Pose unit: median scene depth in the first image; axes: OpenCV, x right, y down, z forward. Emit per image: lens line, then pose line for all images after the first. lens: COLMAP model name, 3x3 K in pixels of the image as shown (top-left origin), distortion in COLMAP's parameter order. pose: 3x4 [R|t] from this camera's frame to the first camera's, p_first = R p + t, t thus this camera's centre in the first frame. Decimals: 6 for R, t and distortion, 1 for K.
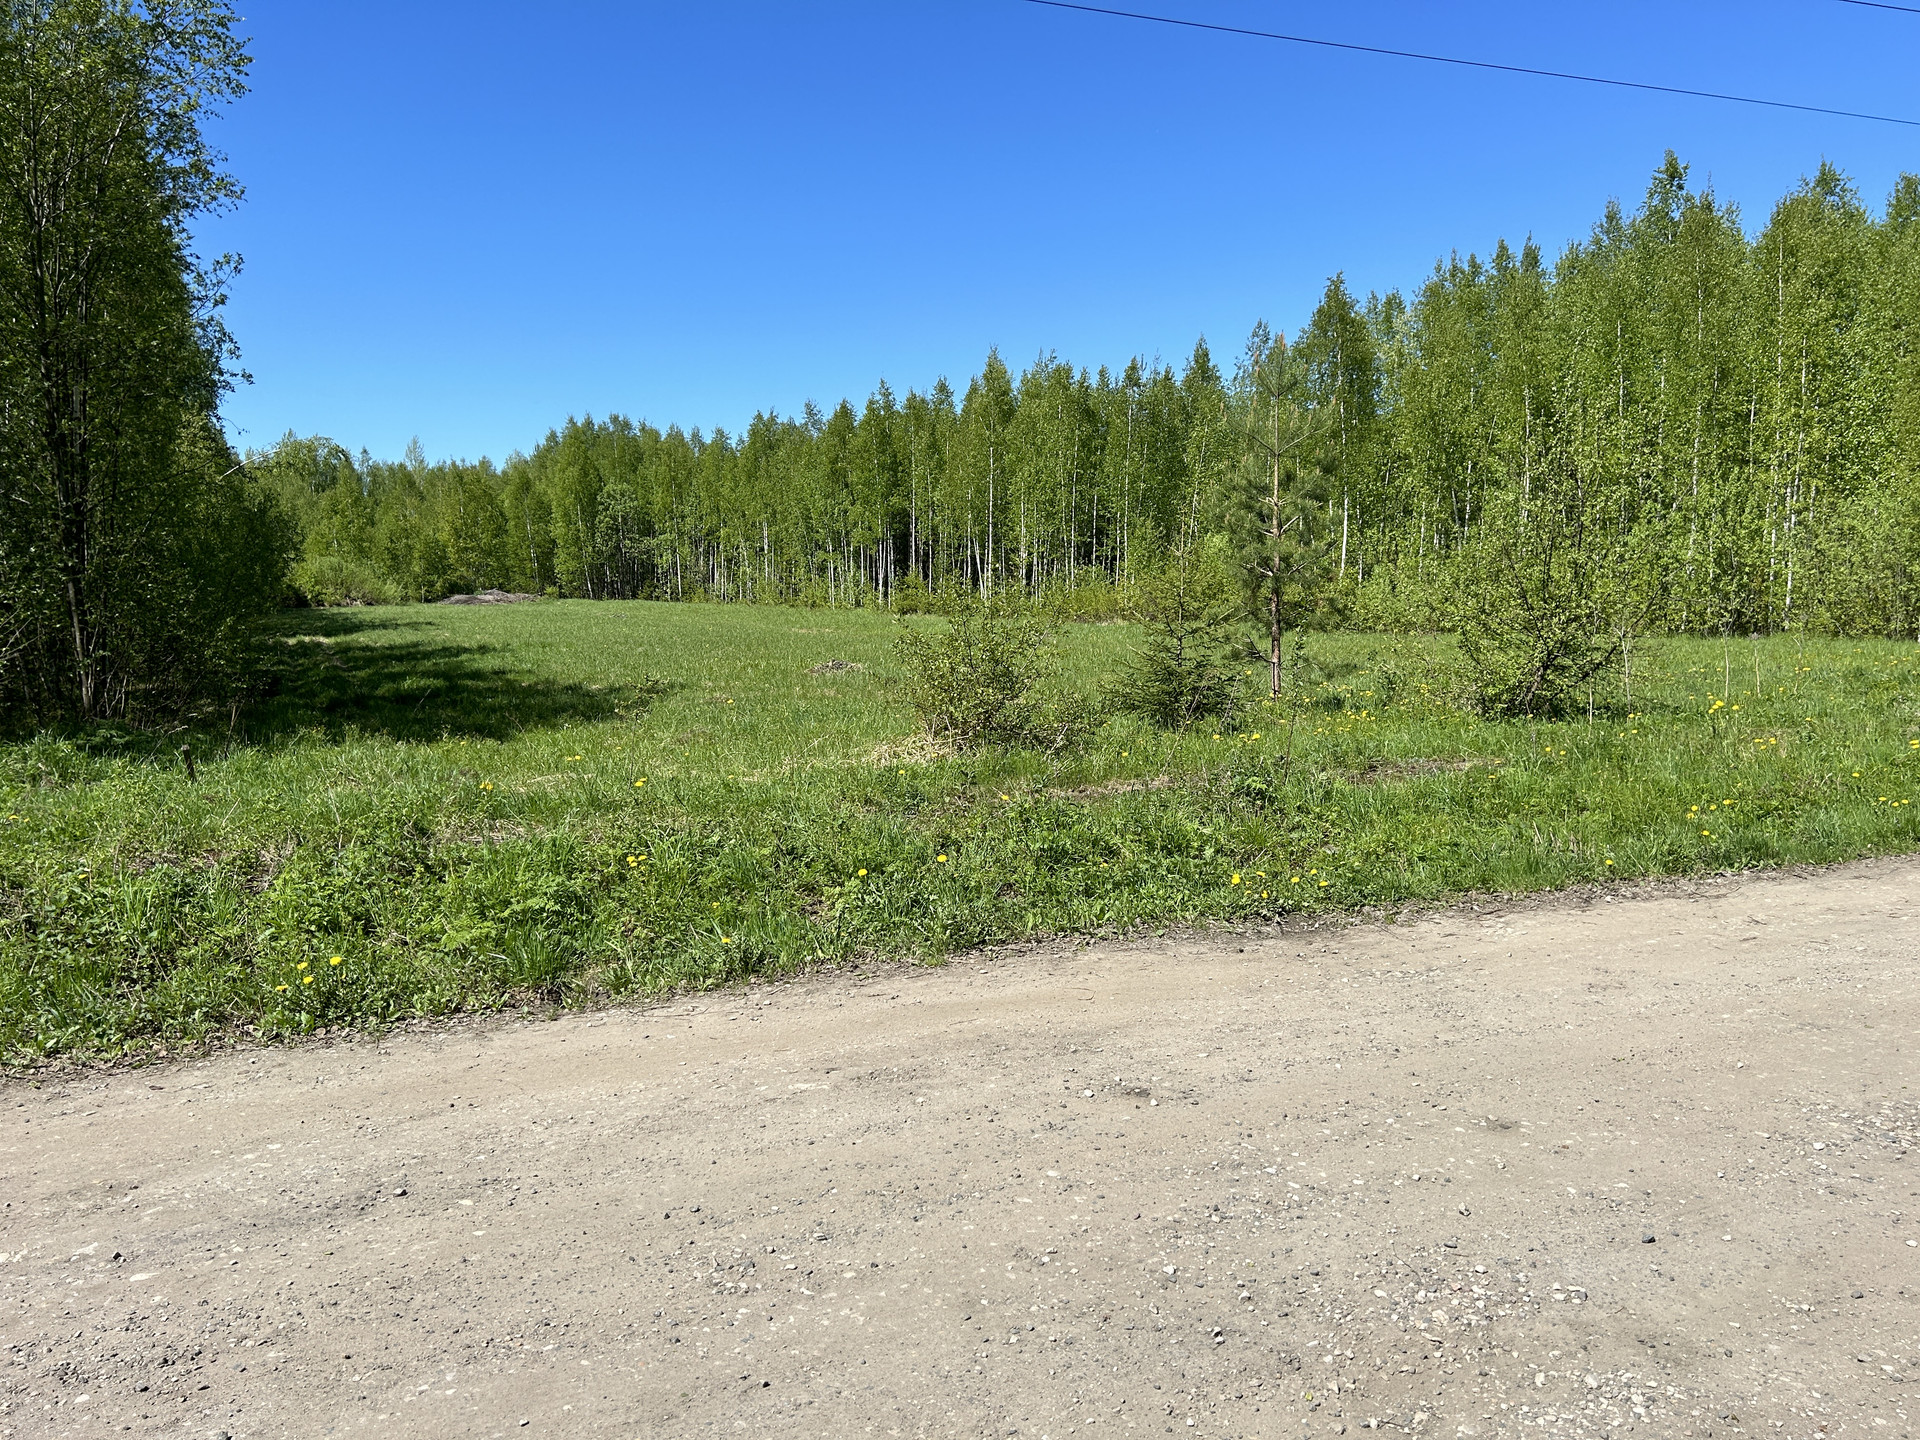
lens RADIAL K [[1426.4, 0, 982.5], [0, 1426.4, 761.8], [0, 0, 1]] dist [0.053501, -0.053755]
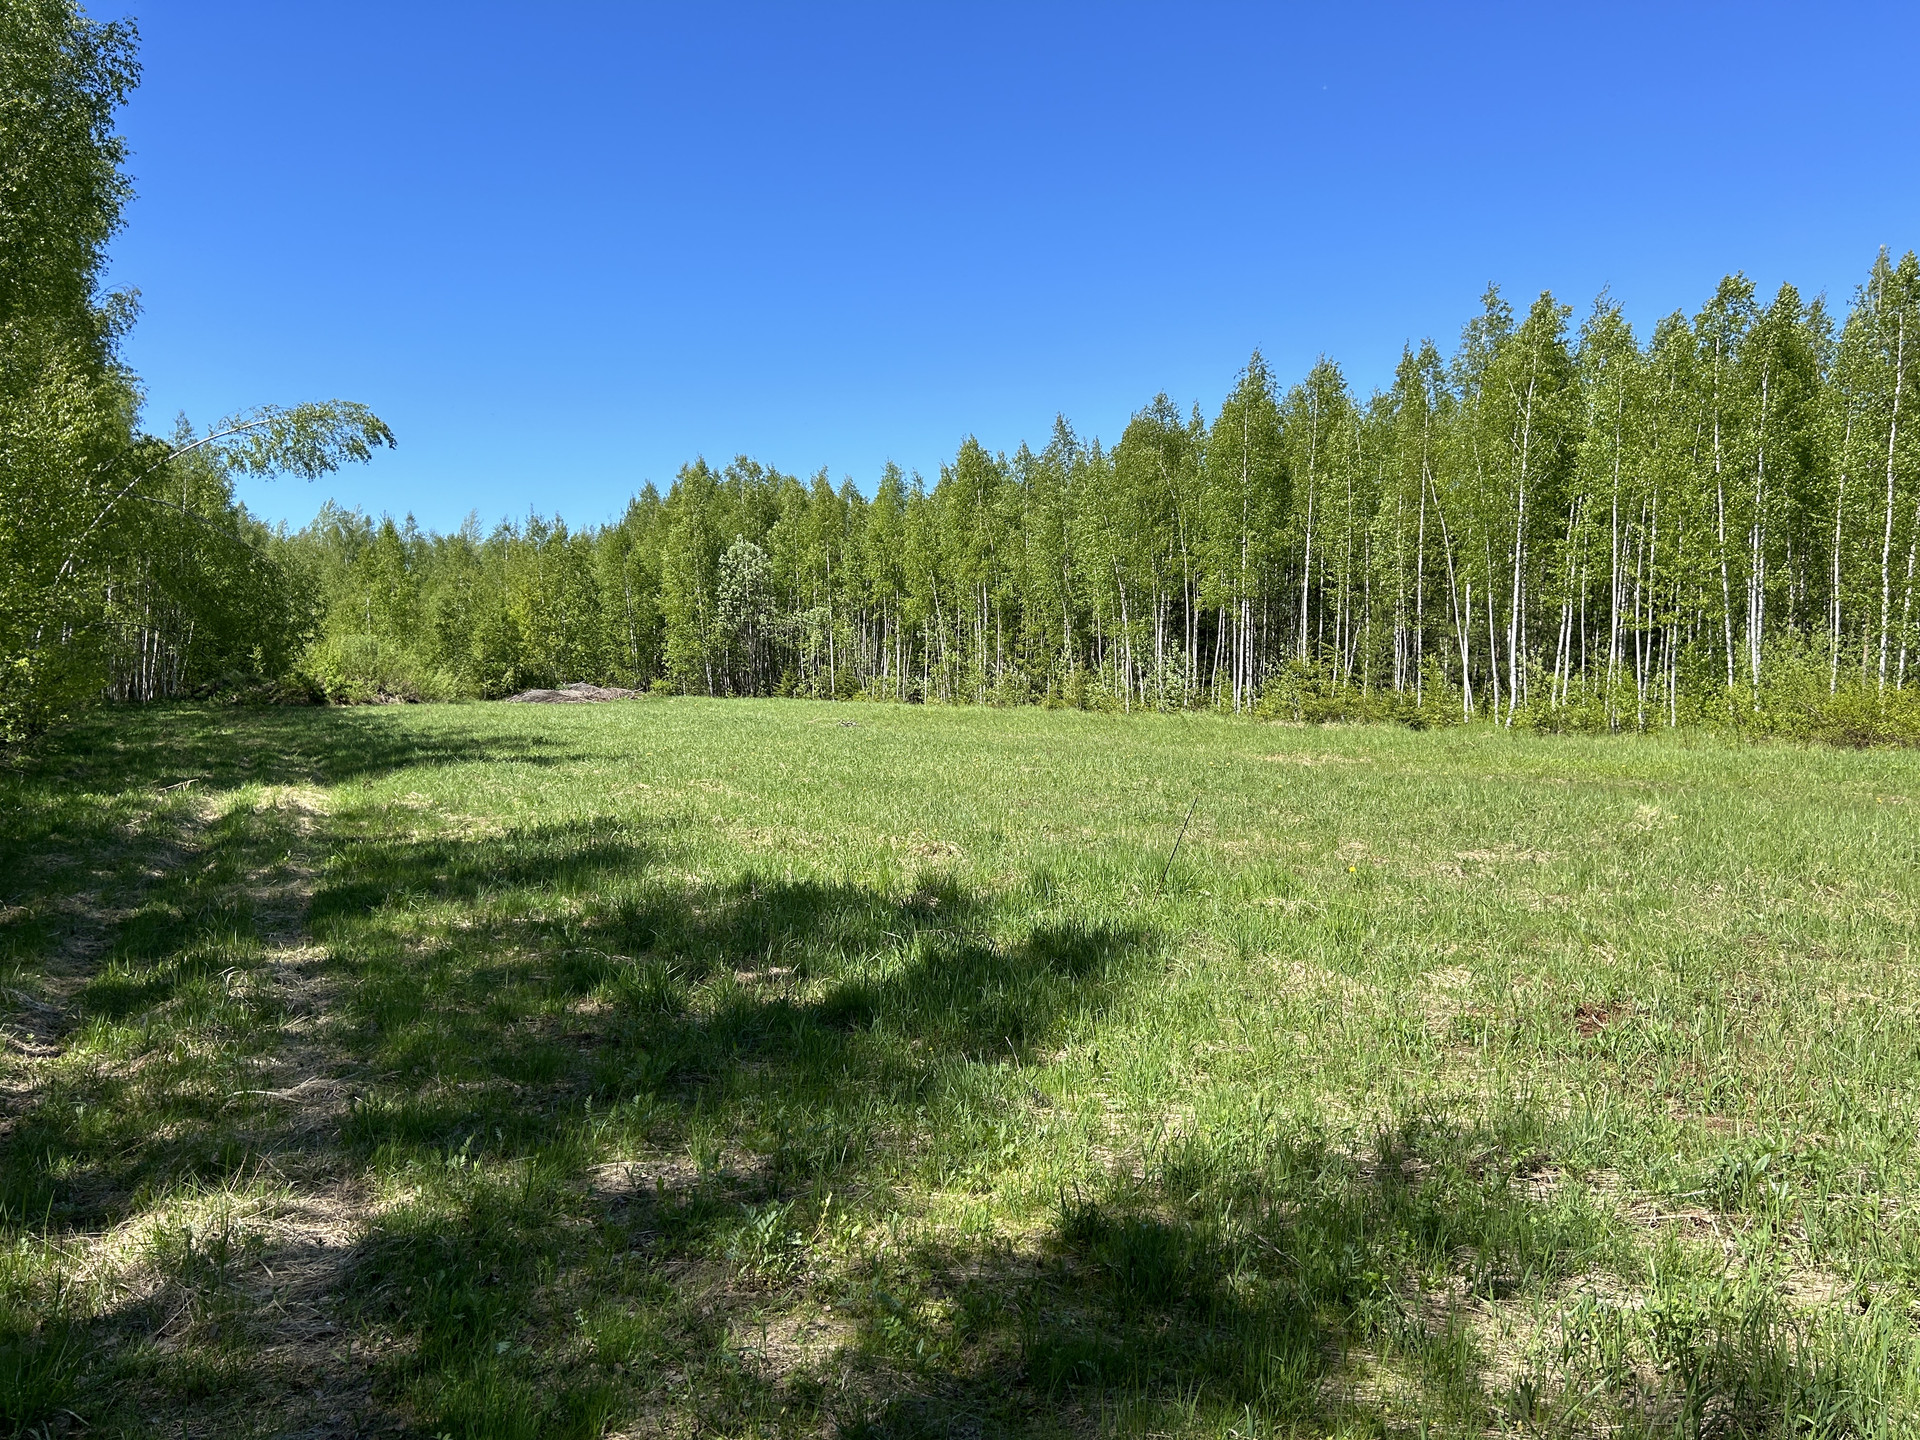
lens RADIAL K [[1426.4, 0, 980.7], [0, 1426.4, 710.5], [0, 0, 1]] dist [0.053501, -0.053755]
pose [[0.999821, 0.006220, -0.017863, -0.129878], [-0.008068, 0.994405, -0.105324, -0.032217], [0.017108, 0.105450, 0.994277, 0.293643]]
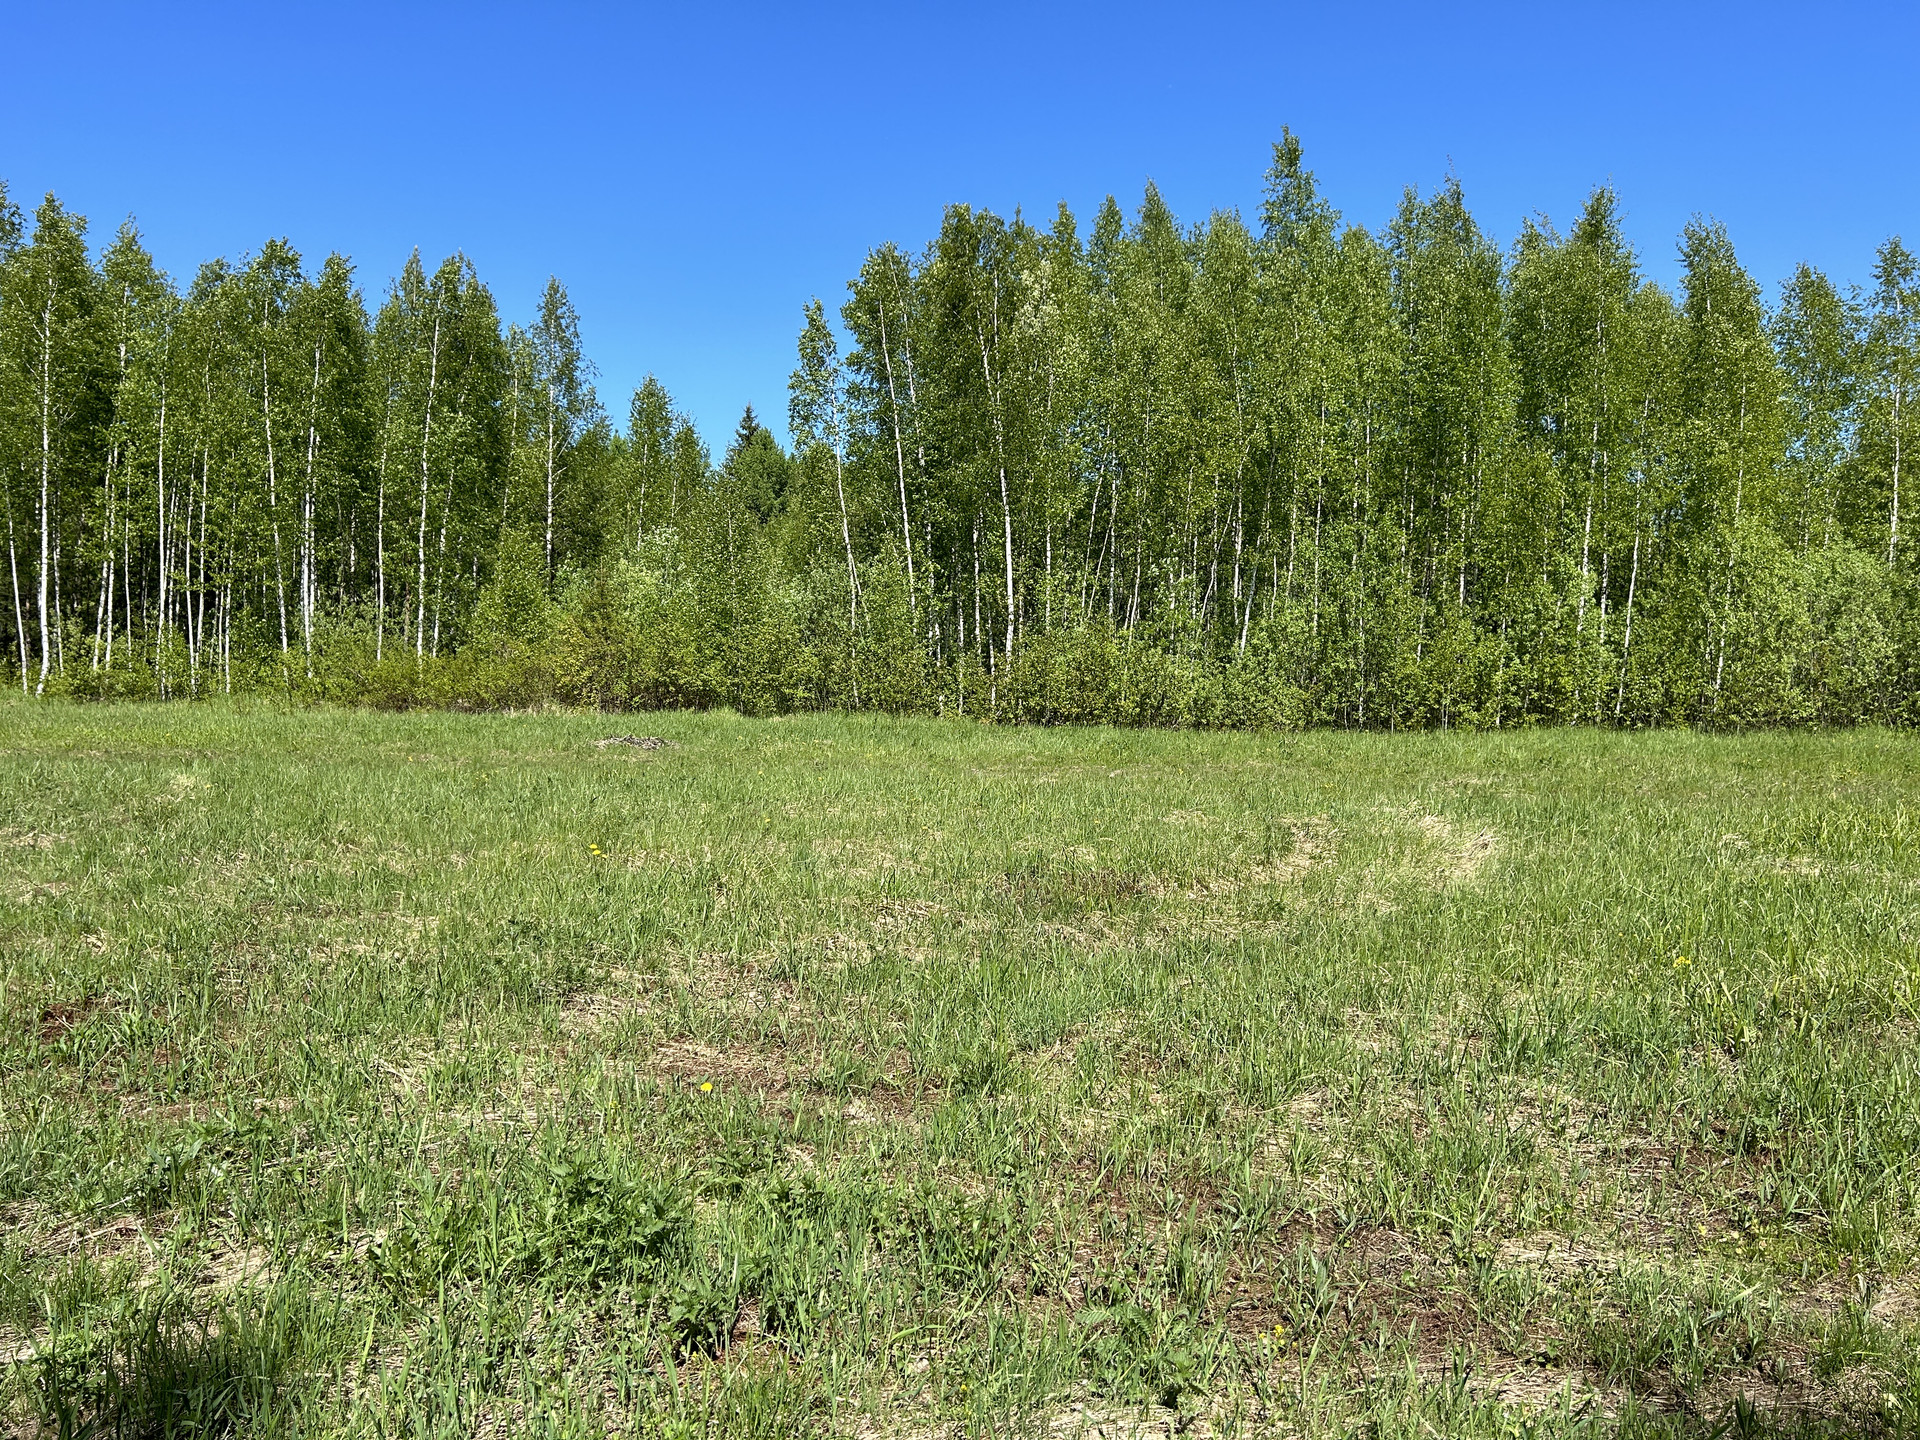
lens RADIAL K [[1426.4, 0, 955.1], [0, 1426.4, 725.6], [0, 0, 1]] dist [0.053501, -0.053755]
pose [[0.637139, -0.018799, 0.770520, -0.118723], [0.076445, 0.996315, -0.038904, -0.032283], [-0.766948, 0.083690, 0.636228, 0.296217]]
